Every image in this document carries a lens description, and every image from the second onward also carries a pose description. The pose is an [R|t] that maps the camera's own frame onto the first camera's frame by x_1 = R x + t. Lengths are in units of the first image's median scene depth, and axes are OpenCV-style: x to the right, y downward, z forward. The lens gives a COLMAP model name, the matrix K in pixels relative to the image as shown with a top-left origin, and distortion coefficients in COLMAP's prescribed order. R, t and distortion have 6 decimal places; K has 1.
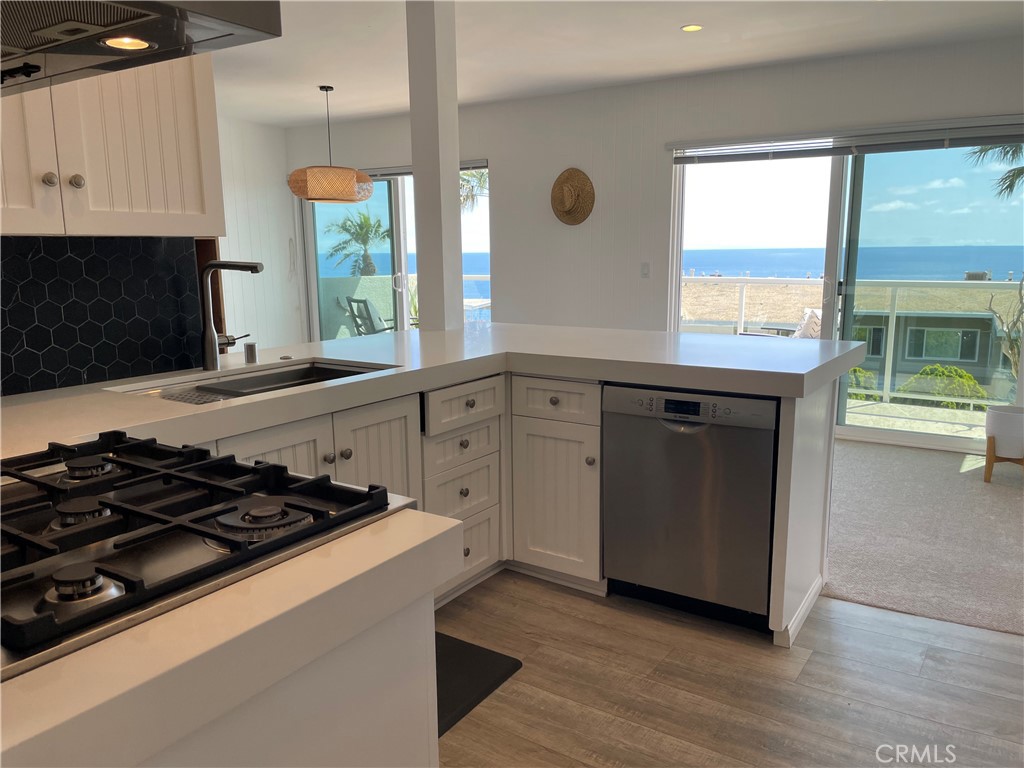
lens RADIAL K [[779.9, 0, 515.8], [0, 779.9, 384.1], [0, 0, 1]] dist [0.005235, -0.006721]
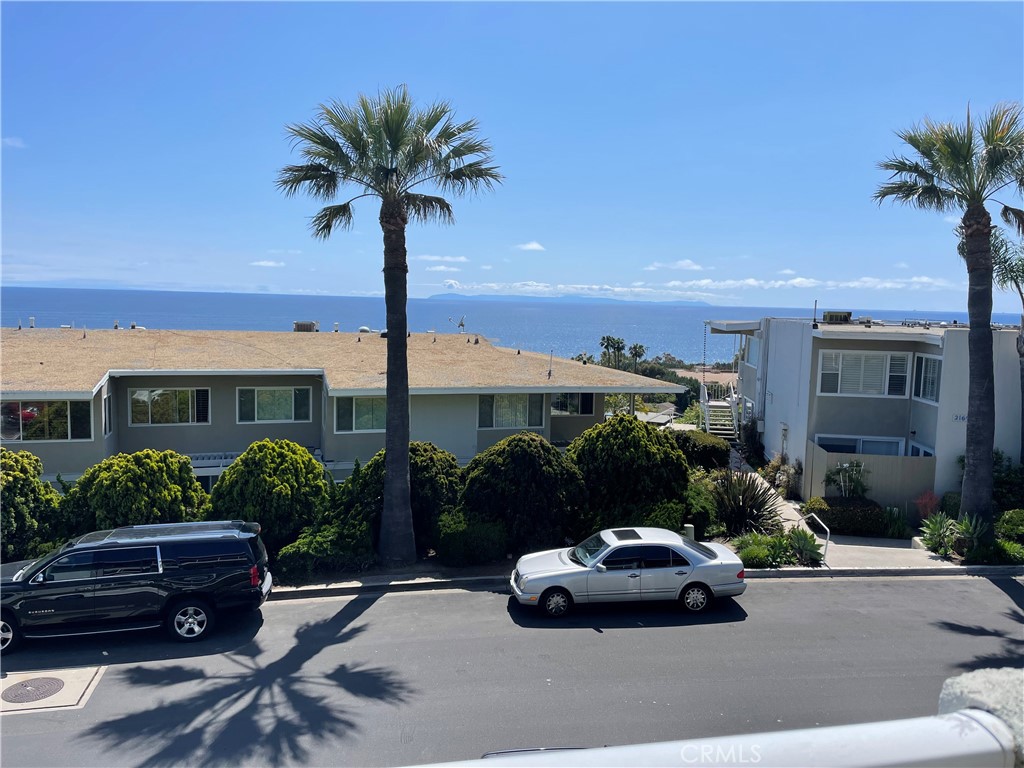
lens RADIAL K [[779.9, 0, 514.9], [0, 779.9, 377.2], [0, 0, 1]] dist [0.005235, -0.006721]
pose [[0.707840, -0.043364, 0.705040, 0.159271], [0.088726, 0.995667, -0.027839, -0.044295], [-0.700778, 0.082261, 0.708620, 0.248486]]
